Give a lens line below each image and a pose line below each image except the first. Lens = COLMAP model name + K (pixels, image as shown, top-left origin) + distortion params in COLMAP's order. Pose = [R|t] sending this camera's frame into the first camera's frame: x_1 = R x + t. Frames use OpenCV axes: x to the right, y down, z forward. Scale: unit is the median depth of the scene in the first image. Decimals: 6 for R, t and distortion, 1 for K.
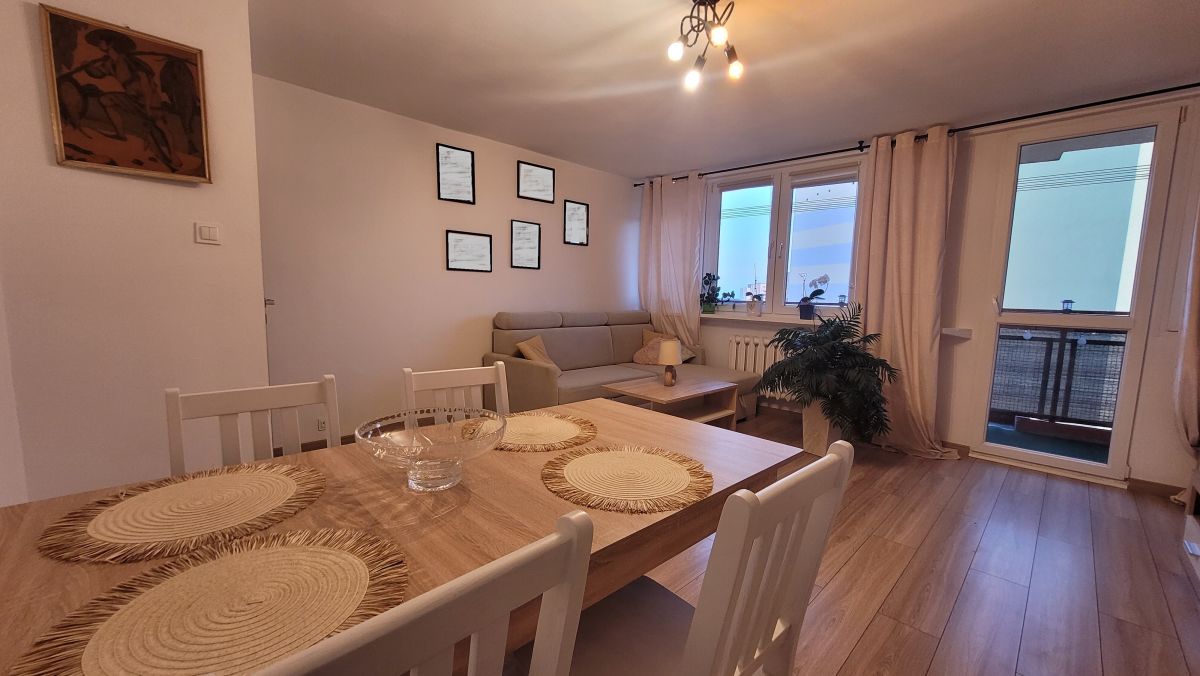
lens RADIAL K [[470.8, 0, 593.3], [0, 470.8, 346.0], [0, 0, 1]] dist [0.000724, -0.000317]
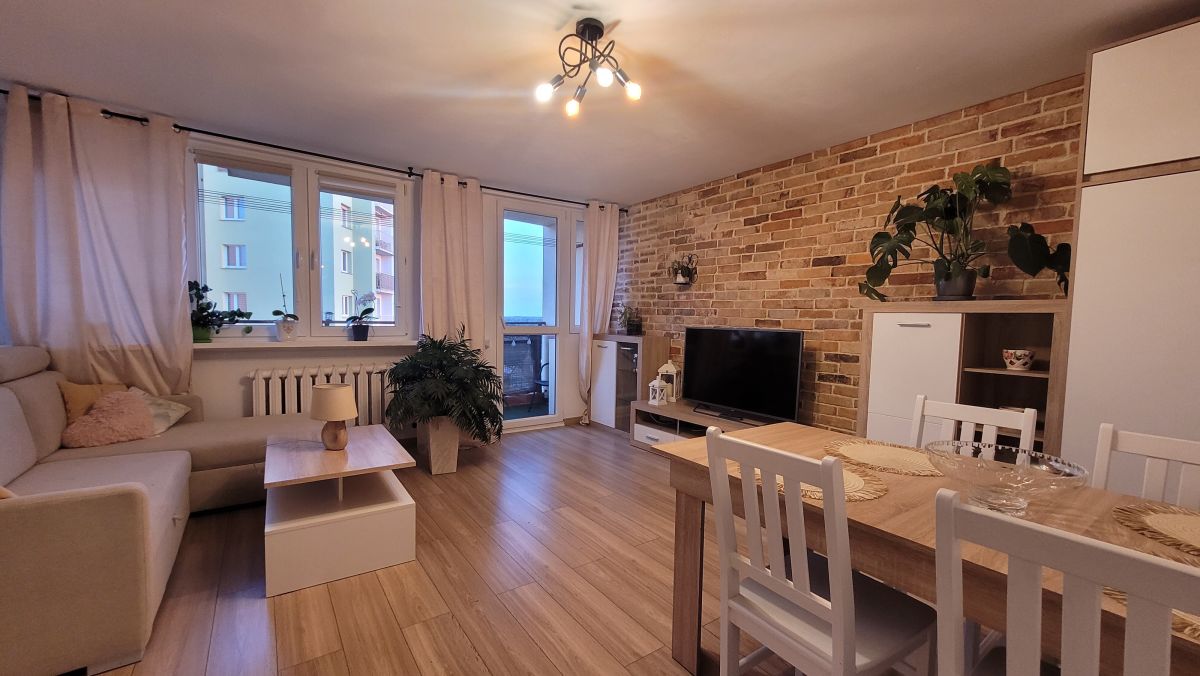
lens RADIAL K [[470.8, 0, 593.3], [0, 470.8, 346.0], [0, 0, 1]] dist [0.000724, -0.000317]
pose [[0.168974, -0.082305, 0.982178, -0.371551], [0.096333, 0.993115, 0.066649, -0.064086], [-0.980901, 0.083354, 0.175740, 0.401670]]
